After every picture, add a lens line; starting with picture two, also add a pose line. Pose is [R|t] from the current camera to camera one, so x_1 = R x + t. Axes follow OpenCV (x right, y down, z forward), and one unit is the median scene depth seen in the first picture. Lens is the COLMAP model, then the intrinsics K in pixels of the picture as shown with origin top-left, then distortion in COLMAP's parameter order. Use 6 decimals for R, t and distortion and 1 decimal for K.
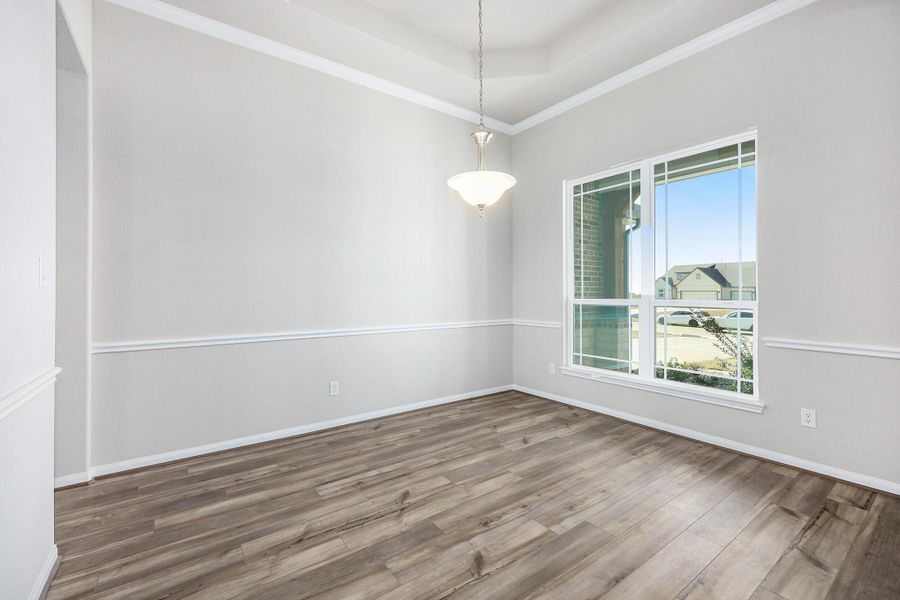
lens RADIAL K [[390.0, 0, 450.6], [0, 390.0, 296.4], [0, 0, 1]] dist [0.000011, -0.000239]
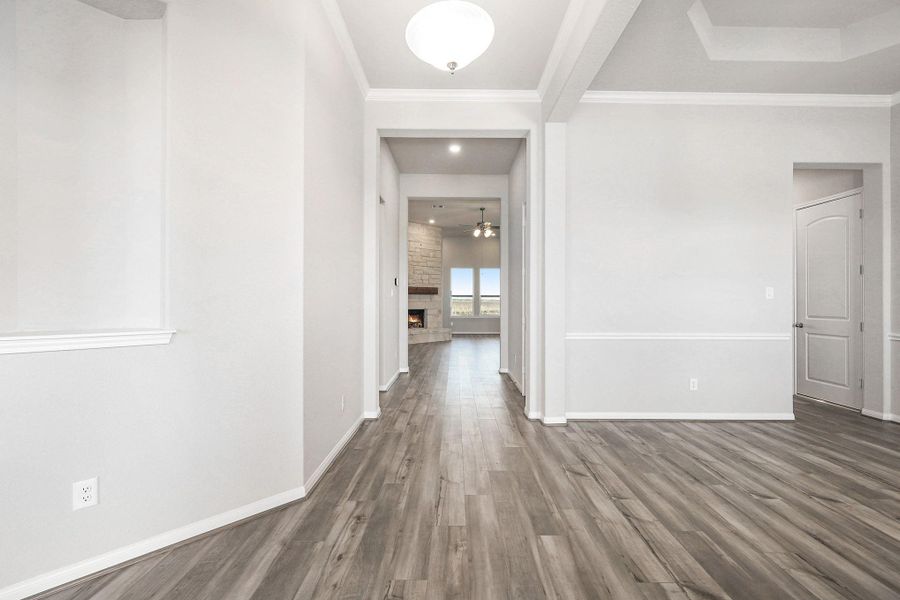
lens RADIAL K [[390.0, 0, 451.2], [0, 390.0, 301.7], [0, 0, 1]] dist [0.000011, -0.000239]
pose [[-0.594394, 0.001398, -0.804173, 1.820435], [-0.001042, 0.999996, 0.002508, -0.005677], [0.804174, 0.002328, -0.594390, 0.708465]]
